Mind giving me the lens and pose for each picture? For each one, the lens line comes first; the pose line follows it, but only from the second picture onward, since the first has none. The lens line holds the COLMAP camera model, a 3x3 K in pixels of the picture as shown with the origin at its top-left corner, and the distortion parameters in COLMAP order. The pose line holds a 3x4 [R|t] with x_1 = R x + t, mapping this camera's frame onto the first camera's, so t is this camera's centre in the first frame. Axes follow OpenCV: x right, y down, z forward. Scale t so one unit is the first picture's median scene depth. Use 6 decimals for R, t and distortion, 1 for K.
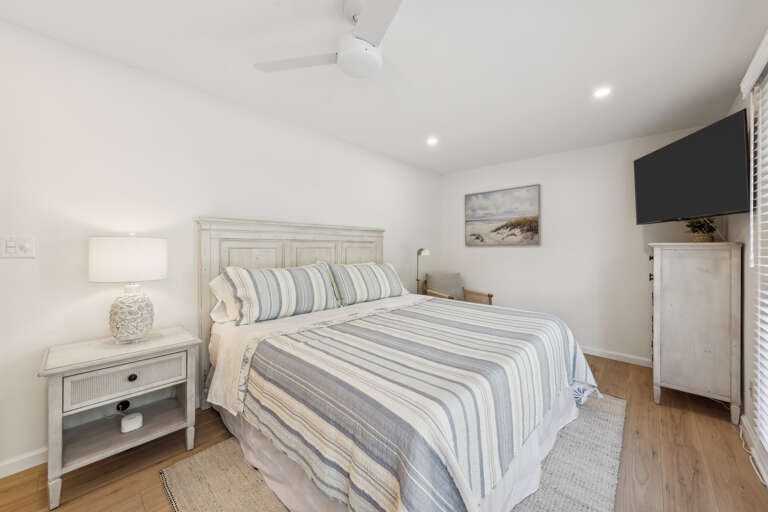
lens RADIAL K [[286.9, 0, 385.8], [0, 286.9, 249.6], [0, 0, 1]] dist [0.003055, 0.000488]
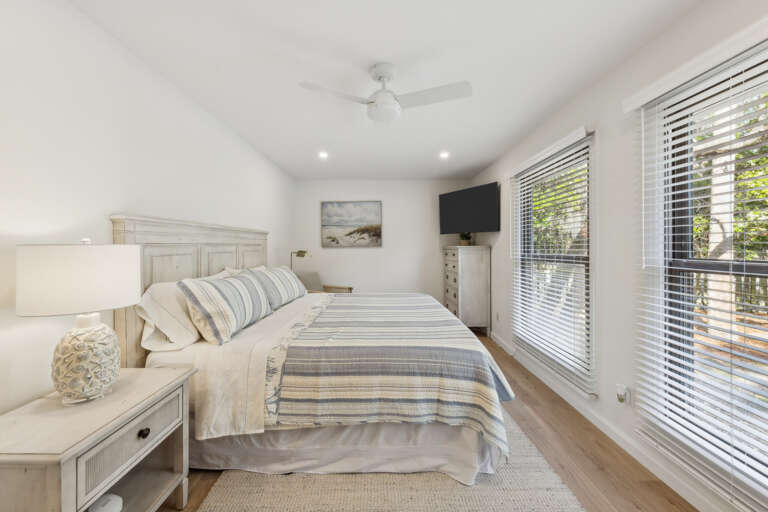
lens RADIAL K [[286.9, 0, 381.5], [0, 286.9, 251.2], [0, 0, 1]] dist [0.003055, 0.000488]
pose [[0.742056, -0.017058, 0.670120, -0.443007], [0.010563, 0.999850, 0.013755, -0.015754], [-0.670254, -0.003128, 0.742125, 0.015695]]
